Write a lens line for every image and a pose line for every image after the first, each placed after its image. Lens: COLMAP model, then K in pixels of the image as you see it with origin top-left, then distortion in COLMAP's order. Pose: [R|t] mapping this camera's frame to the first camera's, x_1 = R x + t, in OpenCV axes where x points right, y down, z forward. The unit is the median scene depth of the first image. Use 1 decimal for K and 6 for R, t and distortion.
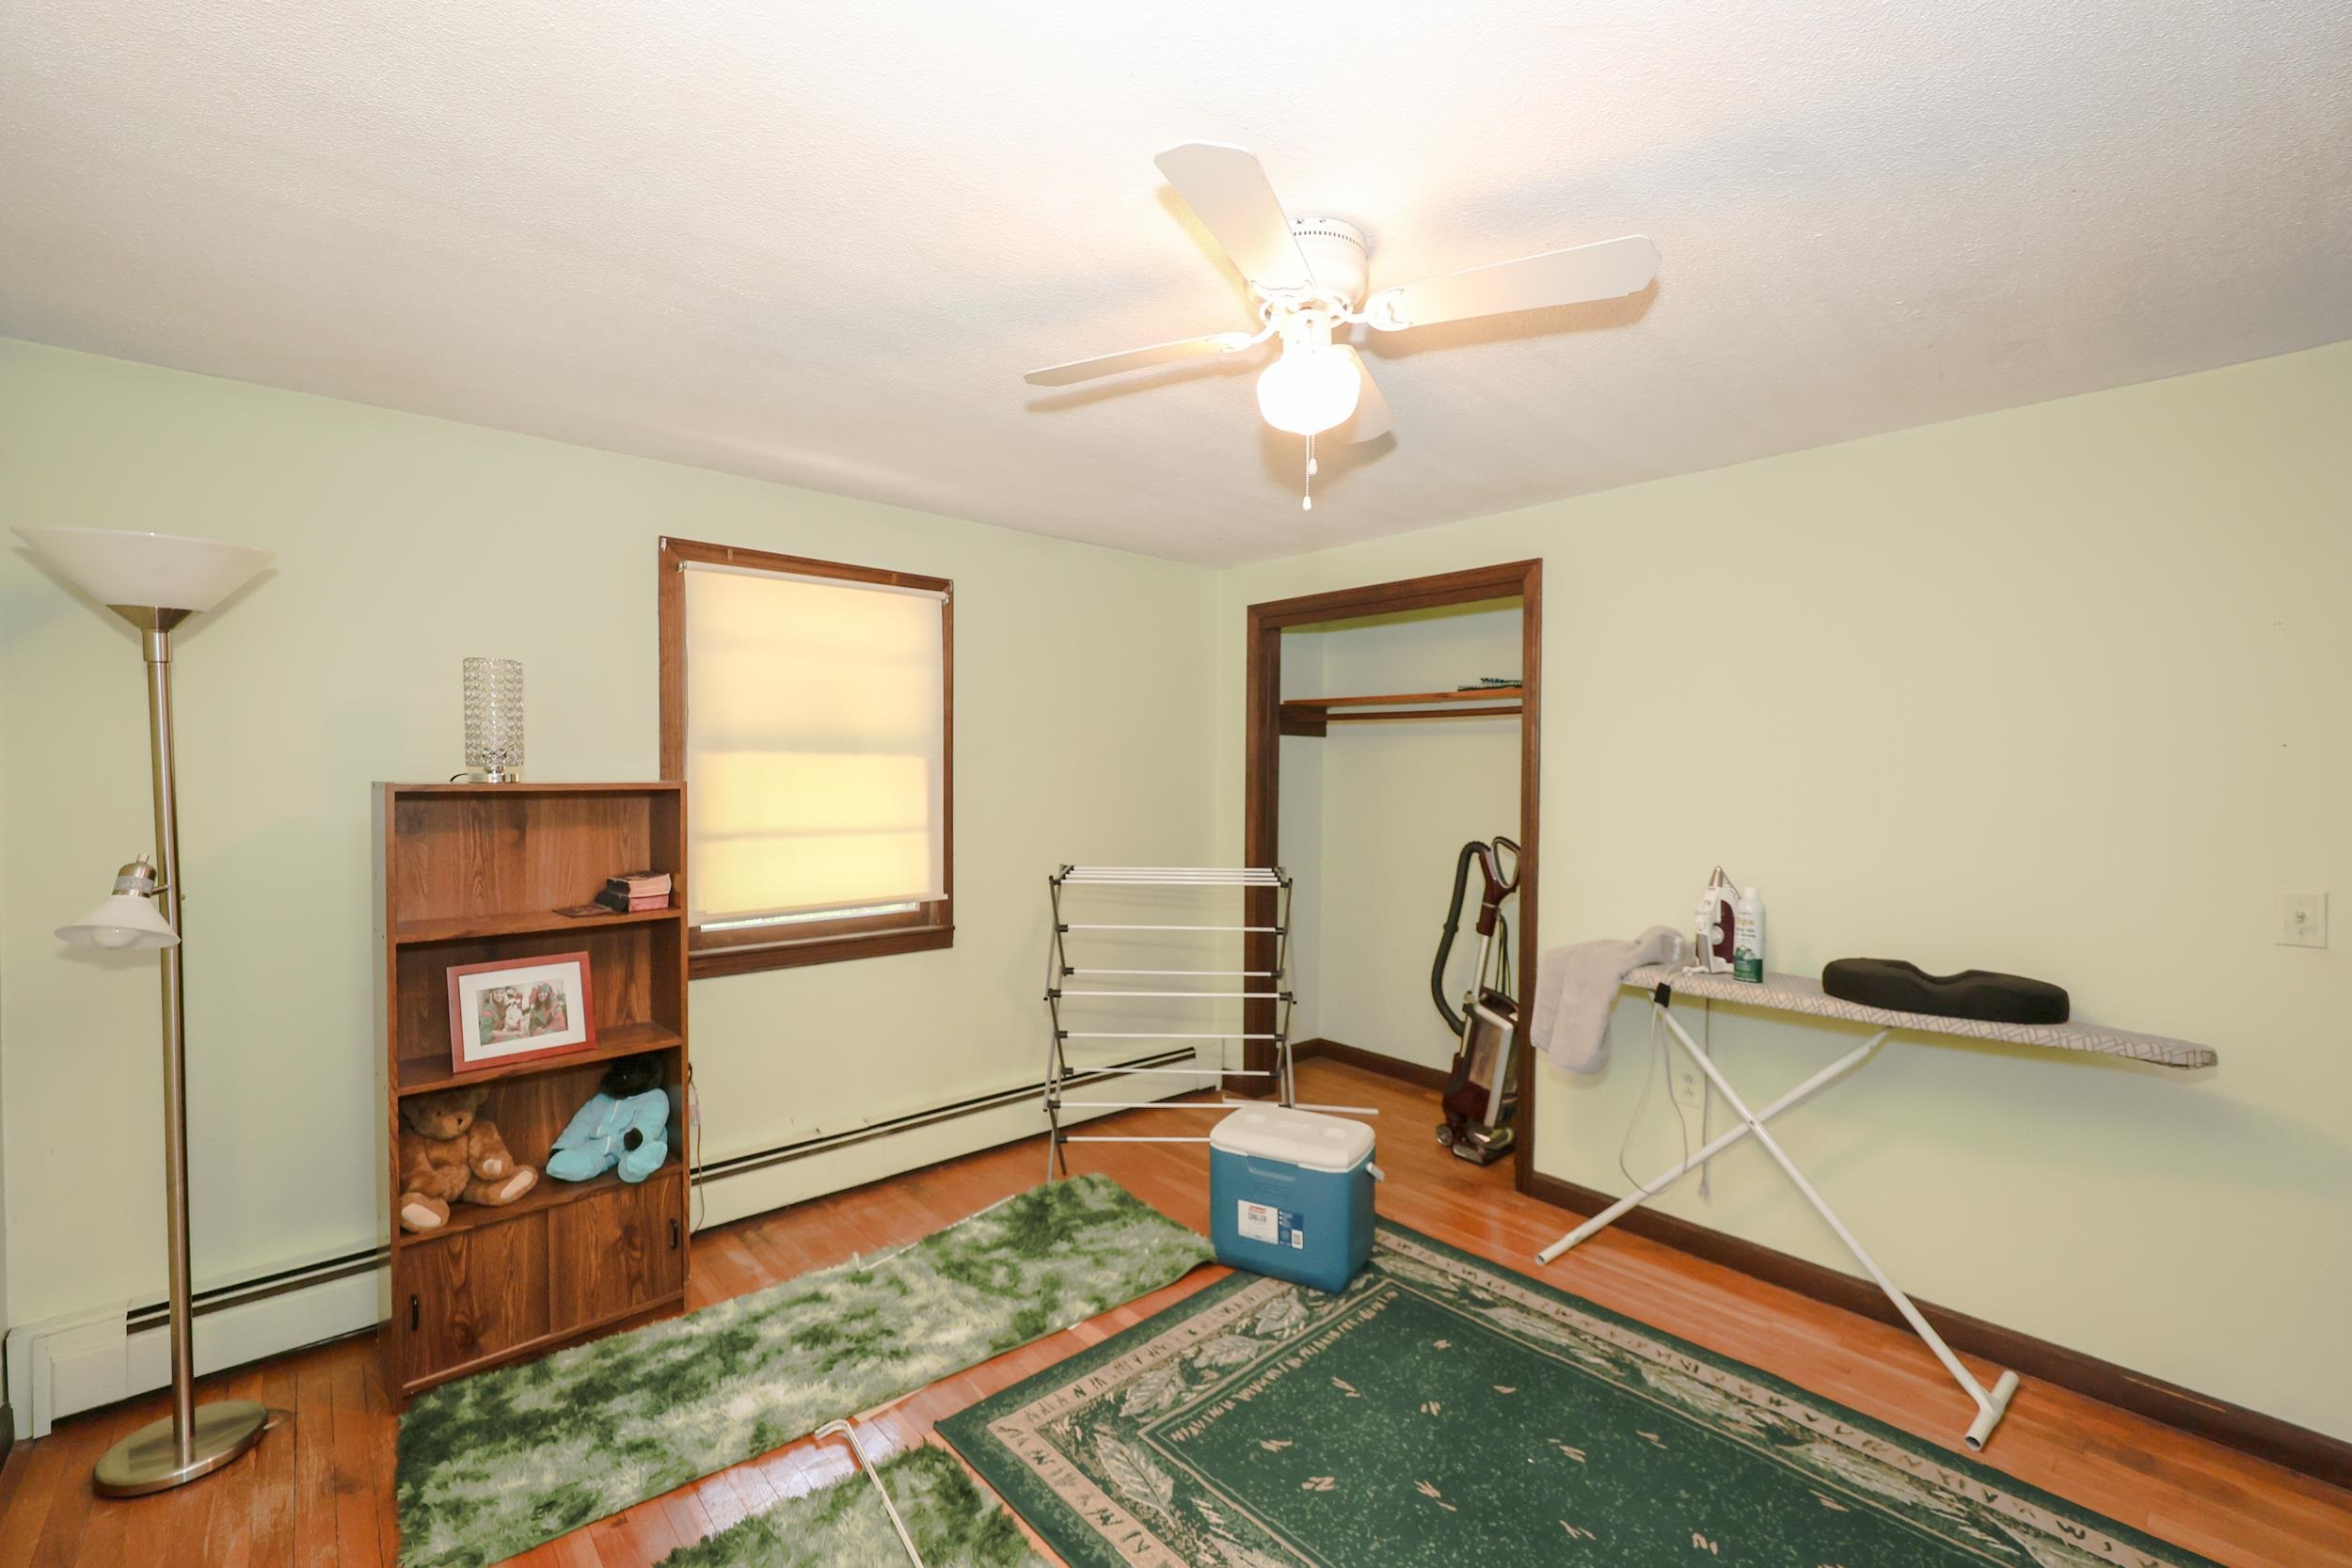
lens RADIAL K [[996.4, 0, 1162.0], [0, 996.4, 790.9], [0, 0, 1]] dist [0.002819, 0.000568]
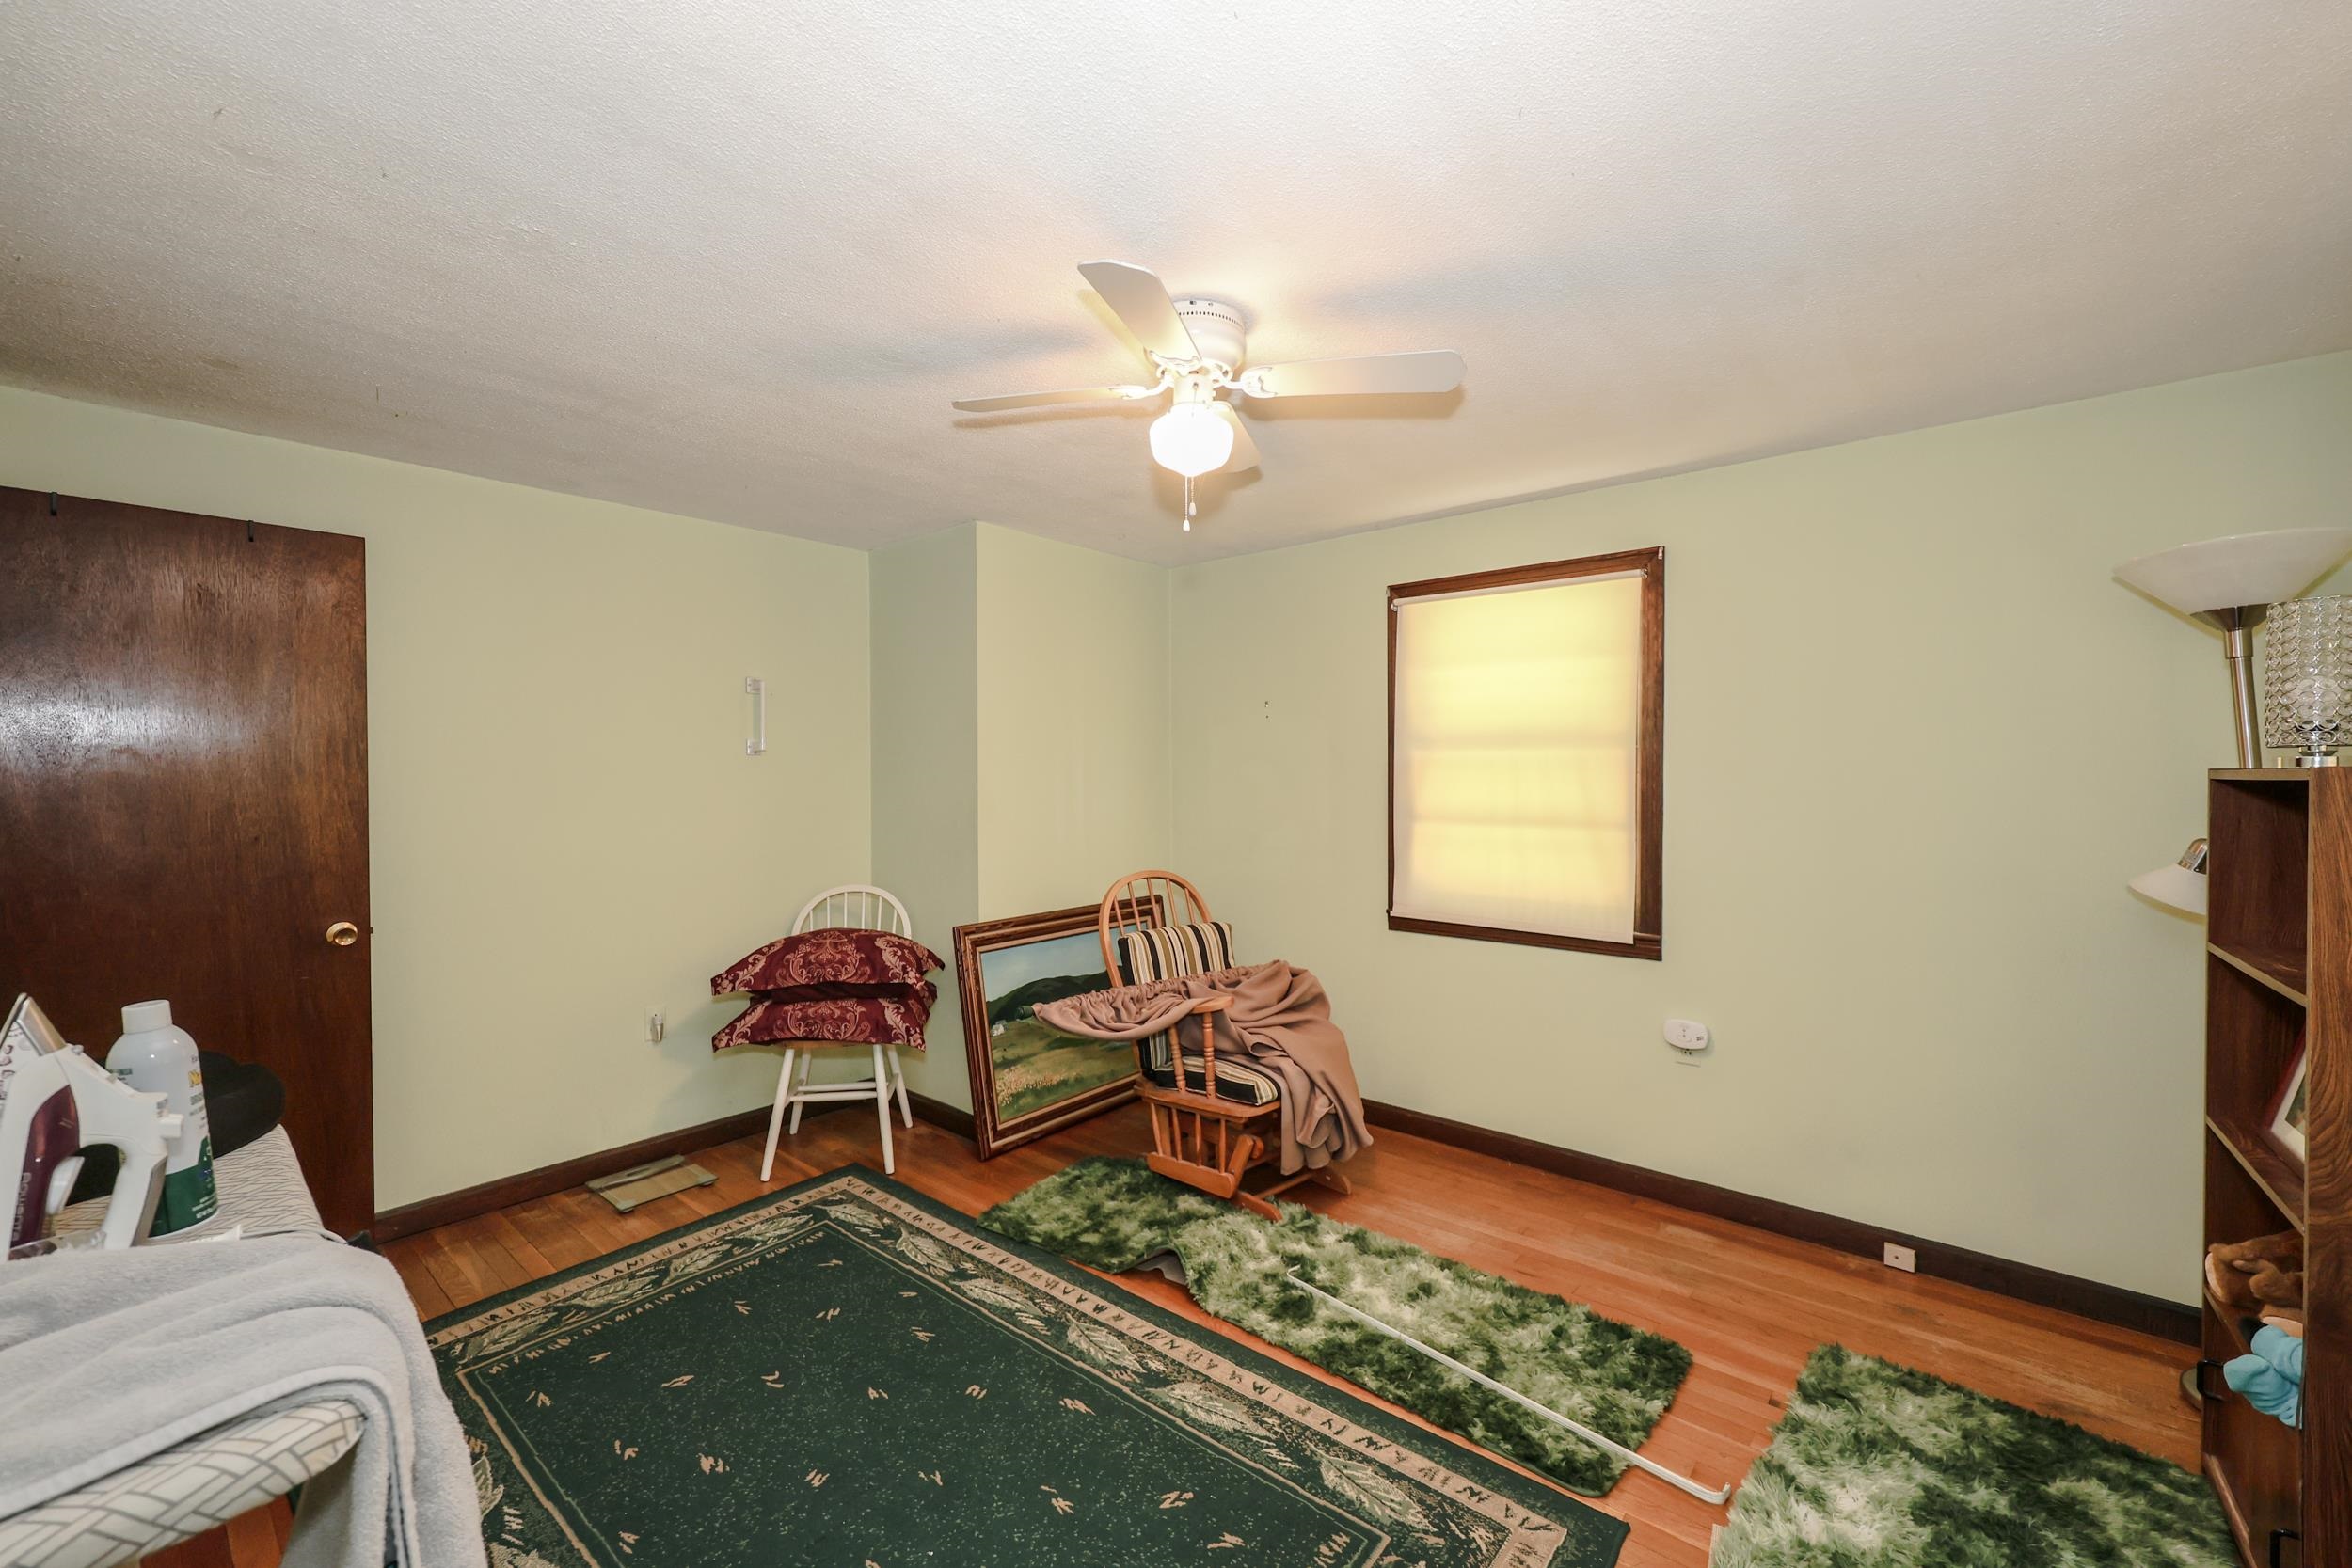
lens RADIAL K [[950.5, 0, 1171.2], [0, 950.5, 790.6], [0, 0, 1]] dist [0.003605, 0.000419]
pose [[-0.989268, -0.001707, -0.146101, 0.248941], [-0.007498, 0.999207, 0.039098, -0.012264], [0.145919, 0.039774, -0.988497, 1.575302]]
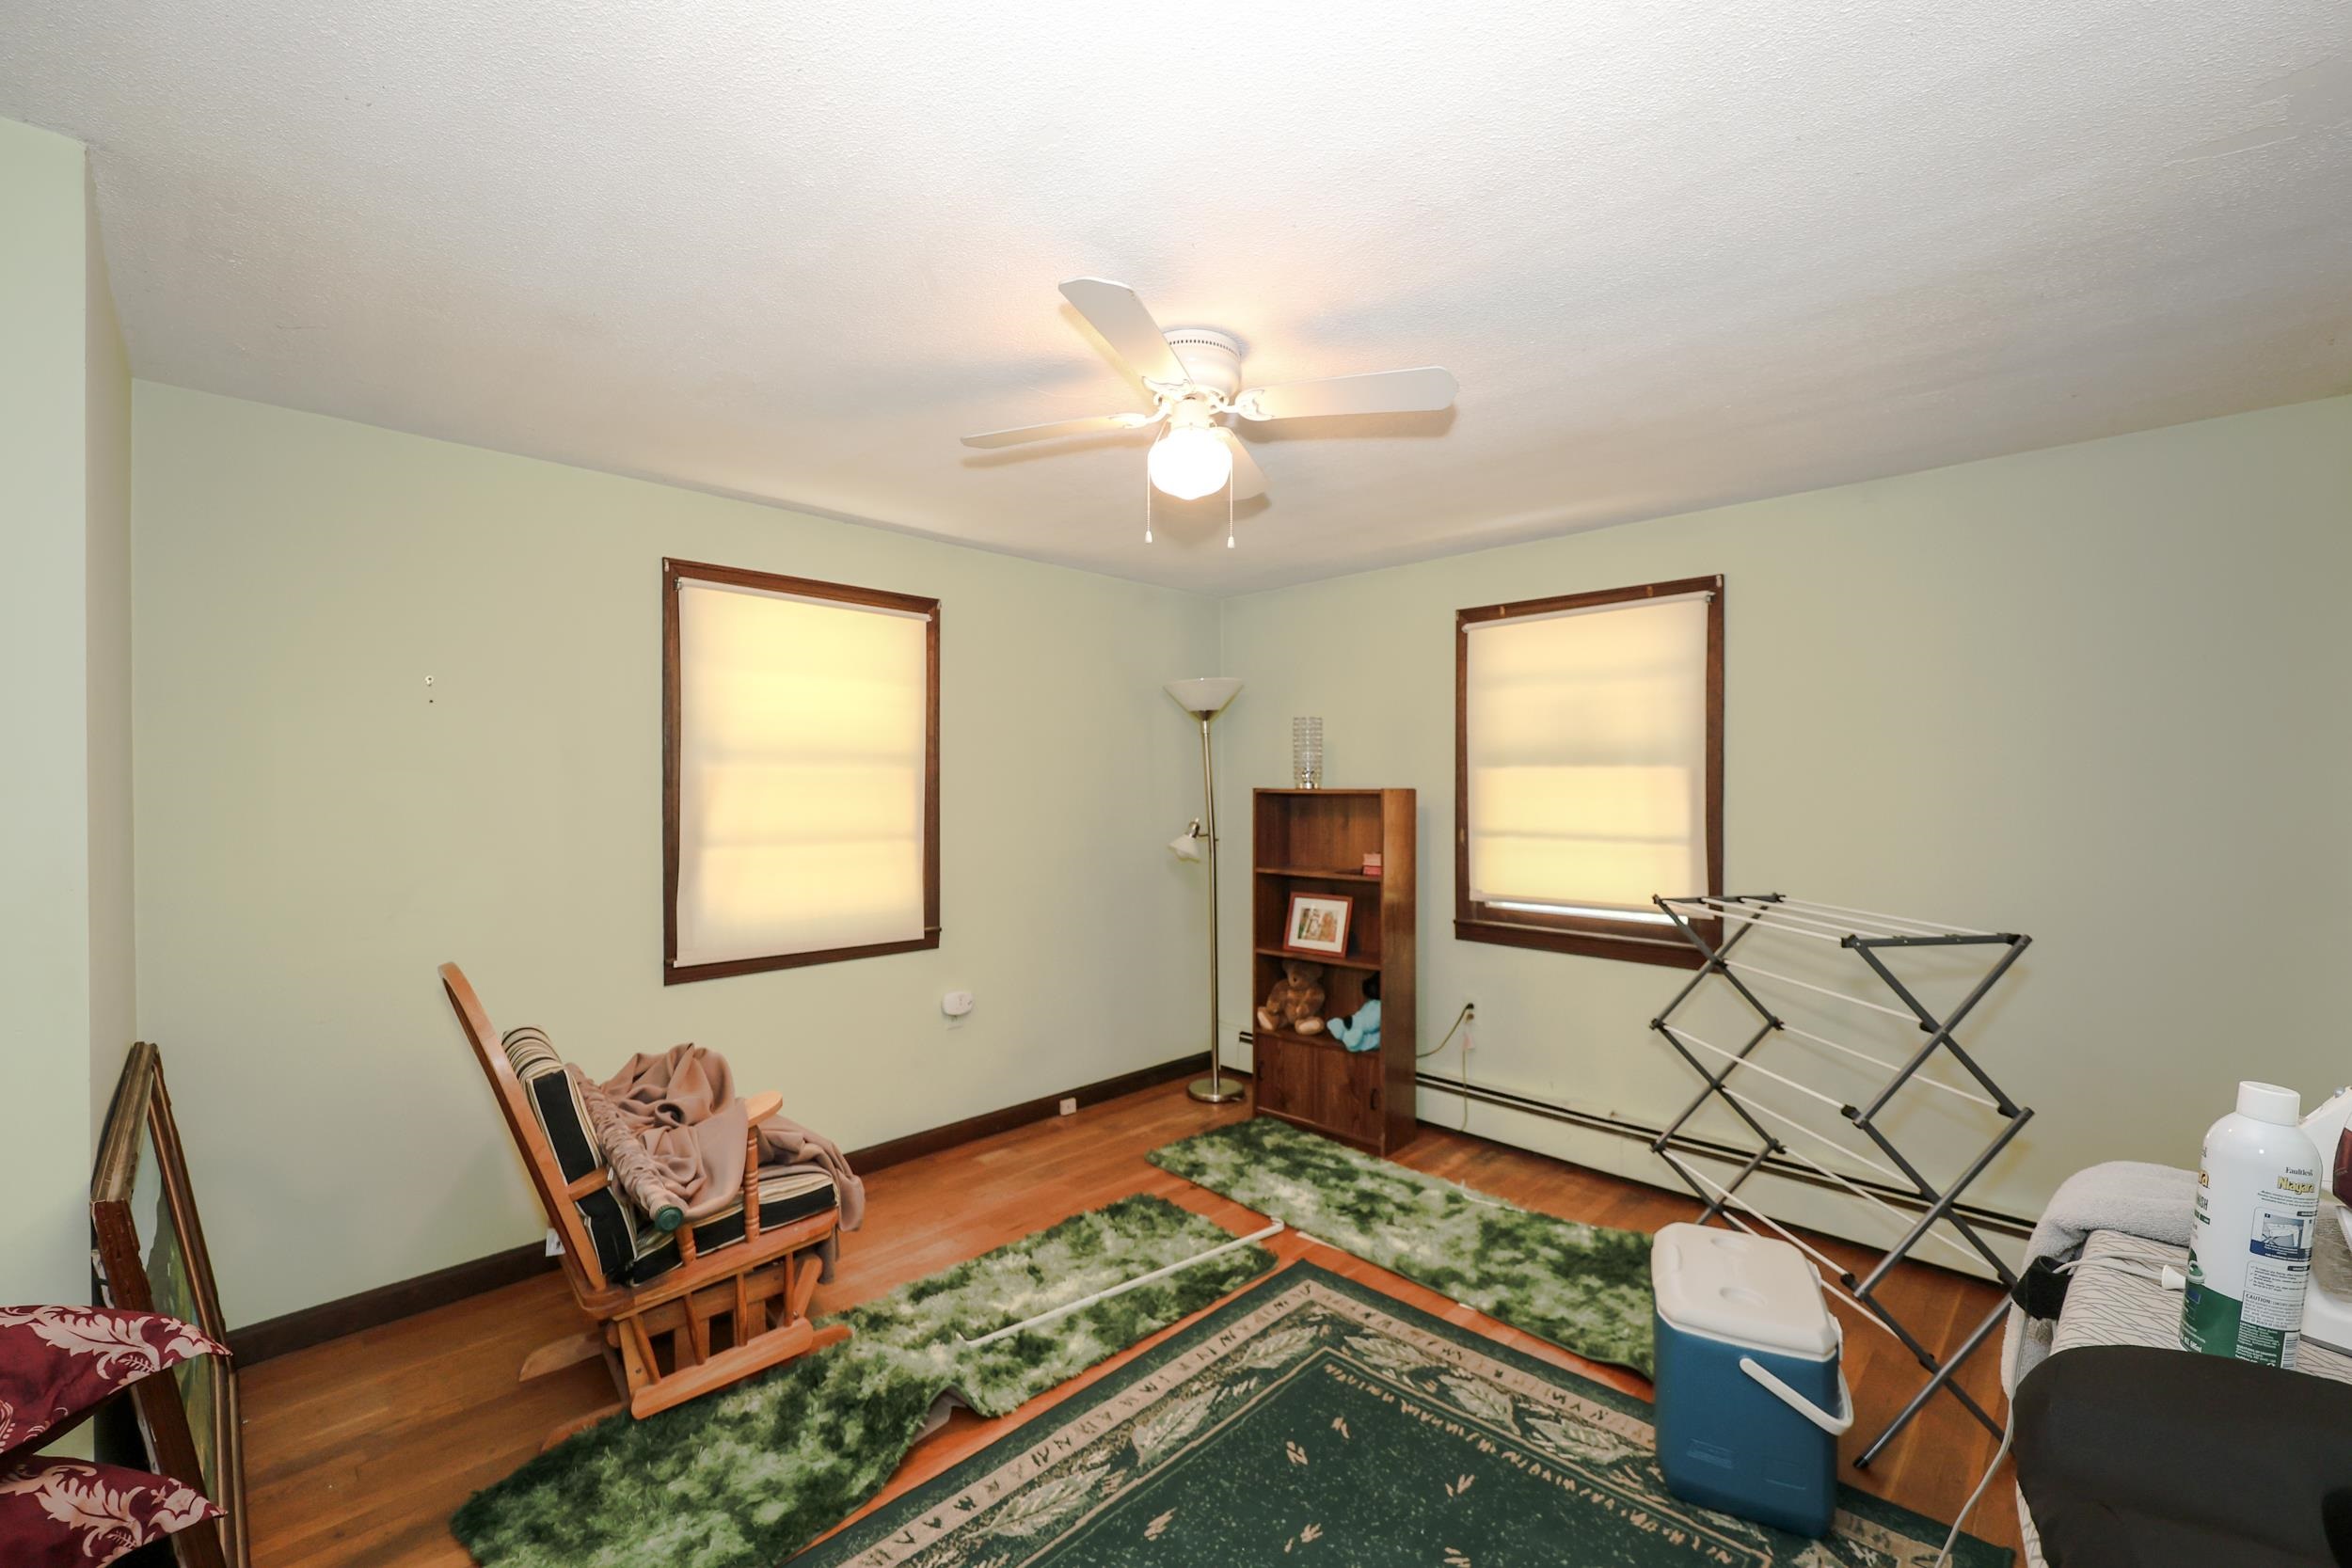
lens RADIAL K [[950.5, 0, 1171.2], [0, 950.5, 790.6], [0, 0, 1]] dist [0.003605, 0.000419]
pose [[0.063654, -0.001648, -0.997971, 0.965334], [-0.024101, 0.999704, -0.003188, 0.006255], [0.997681, 0.024255, 0.063595, 0.665998]]
